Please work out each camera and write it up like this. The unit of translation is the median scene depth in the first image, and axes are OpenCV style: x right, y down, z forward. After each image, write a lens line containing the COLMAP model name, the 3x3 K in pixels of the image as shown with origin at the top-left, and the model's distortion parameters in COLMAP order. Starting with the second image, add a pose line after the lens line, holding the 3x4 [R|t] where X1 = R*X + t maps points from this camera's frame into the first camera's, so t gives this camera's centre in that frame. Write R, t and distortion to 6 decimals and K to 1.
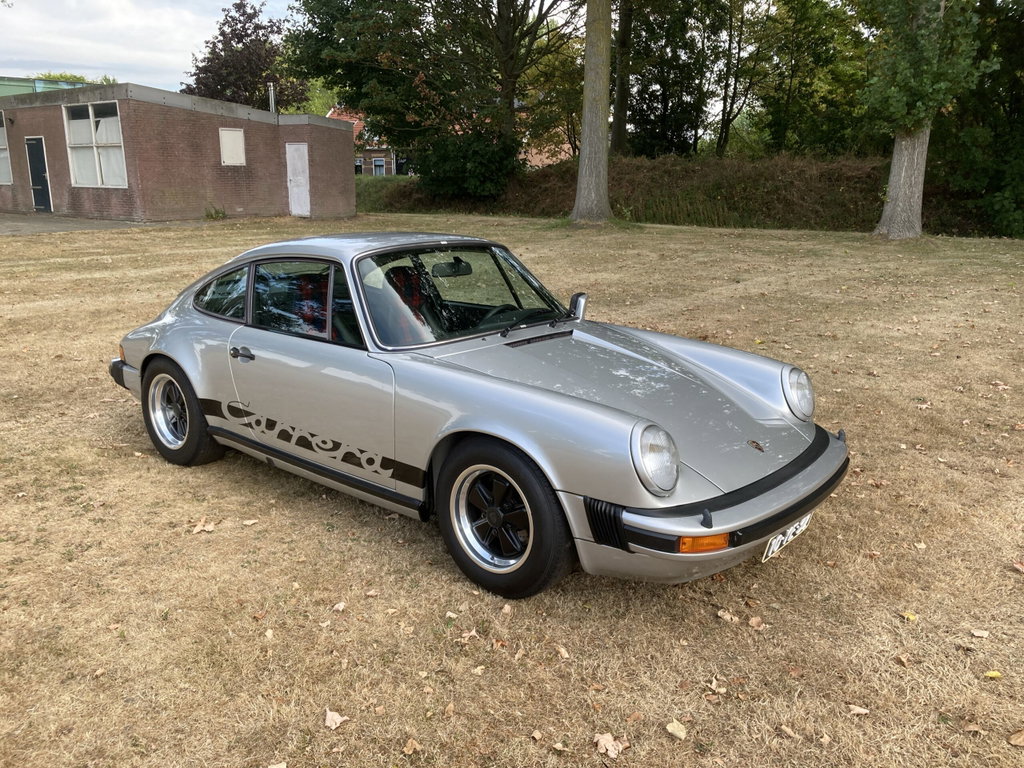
lens RADIAL K [[840.7, 0, 506.4], [0, 840.7, 362.4], [0, 0, 1]] dist [0.066978, -0.064636]
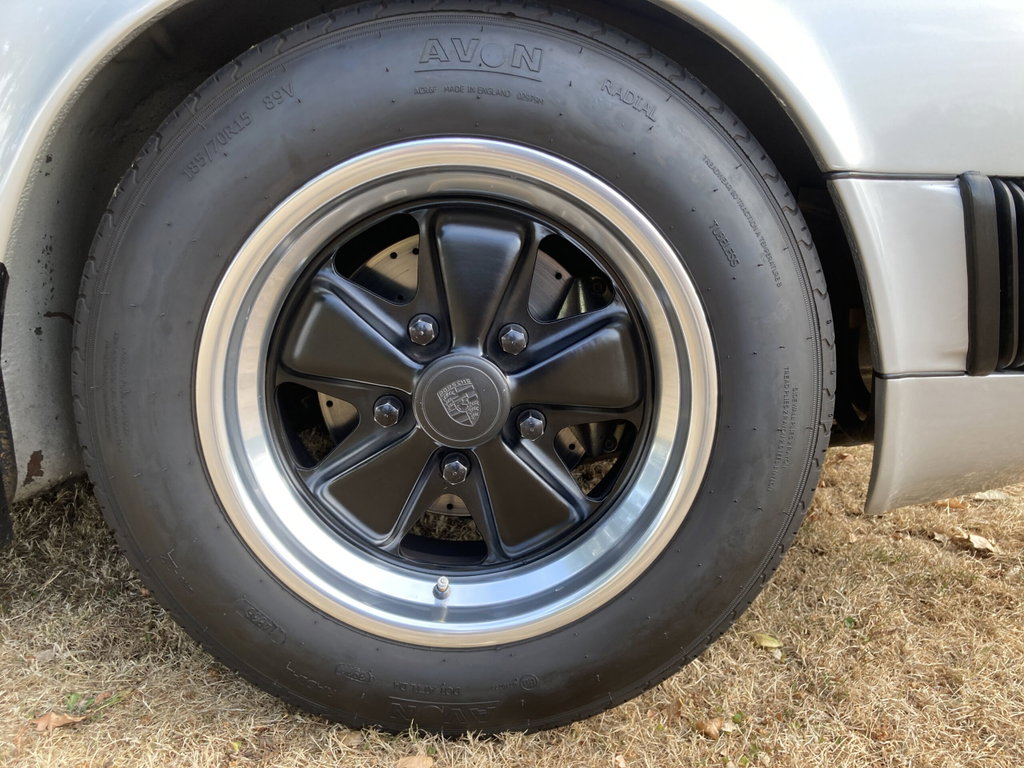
lens RADIAL K [[852.1, 0, 512.0], [0, 852.1, 384.0], [0, 0, 1]] dist [0.030881, 0.000063]
pose [[0.747153, -0.149897, 0.647528, -0.117849], [0.139861, 0.987881, 0.067307, 0.130023], [-0.649770, 0.040275, 0.759063, 0.645135]]
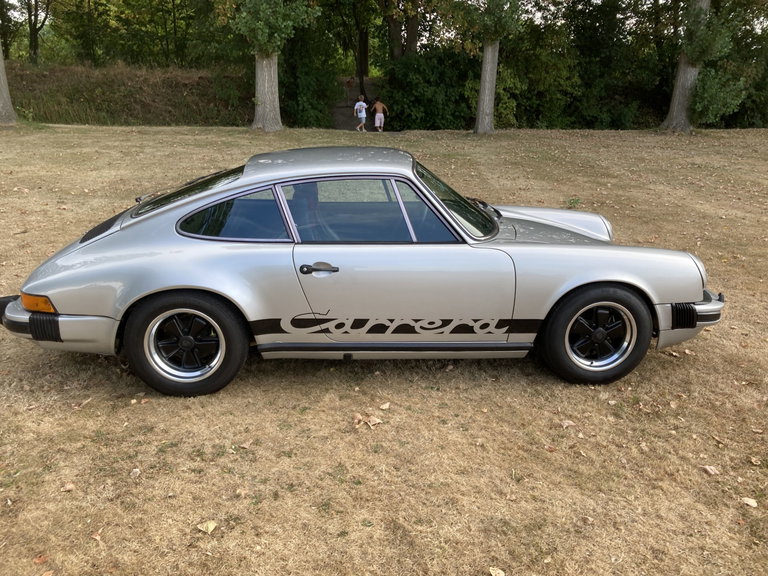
lens RADIAL K [[639.1, 0, 384.0], [0, 639.1, 288.0], [0, 0, 1]] dist [0.030881, 0.000063]
pose [[0.713262, -0.206744, 0.669712, -0.816392], [0.141409, 0.978305, 0.151405, -0.099778], [-0.686485, -0.013288, 0.727023, 0.338543]]
